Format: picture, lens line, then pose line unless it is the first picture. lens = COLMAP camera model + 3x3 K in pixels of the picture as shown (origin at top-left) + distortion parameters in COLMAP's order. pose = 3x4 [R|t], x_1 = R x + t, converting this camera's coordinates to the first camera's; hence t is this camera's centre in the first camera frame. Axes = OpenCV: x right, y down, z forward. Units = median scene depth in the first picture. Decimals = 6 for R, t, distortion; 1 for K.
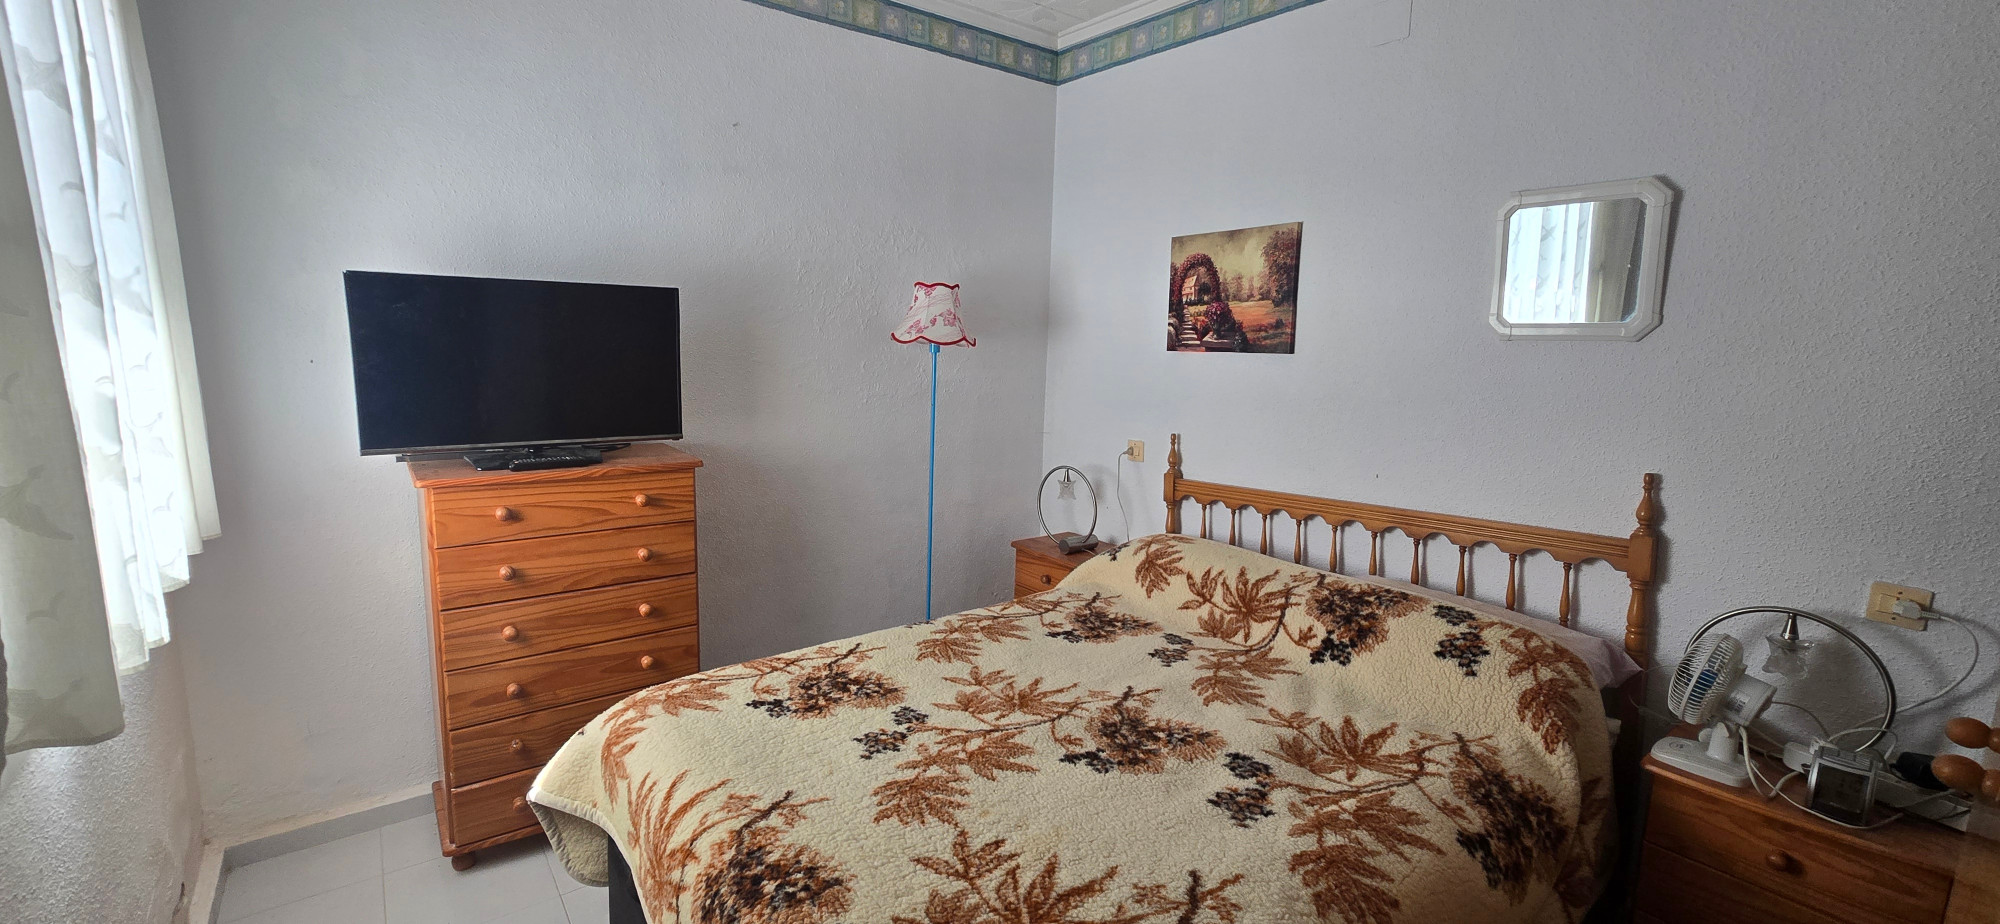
lens RADIAL K [[815.9, 0, 999.4], [0, 815.9, 452.5], [0, 0, 1]] dist [-0.002158, -0.000423]
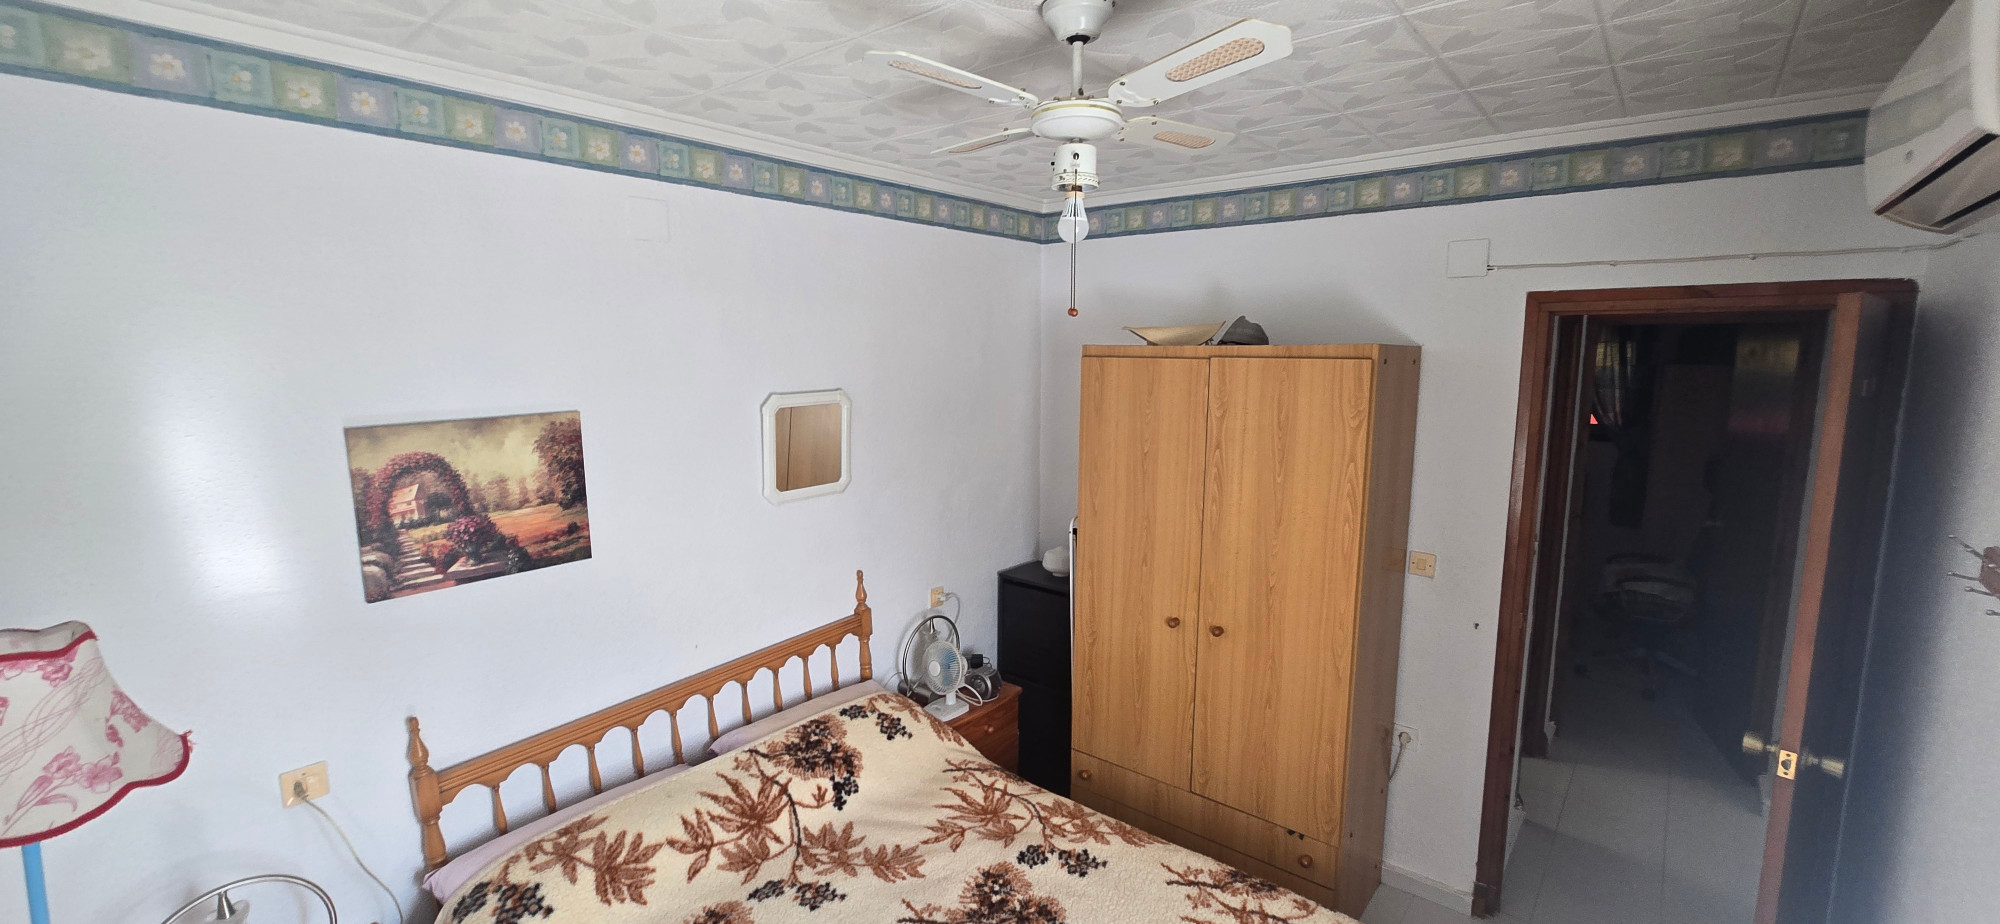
lens RADIAL K [[815.9, 0, 999.4], [0, 815.9, 452.5], [0, 0, 1]] dist [-0.002158, -0.000423]
pose [[-0.204510, -0.153701, 0.966722, -0.555952], [0.134479, 0.973820, 0.183278, -0.330064], [-0.969583, 0.167486, -0.178487, 0.708227]]
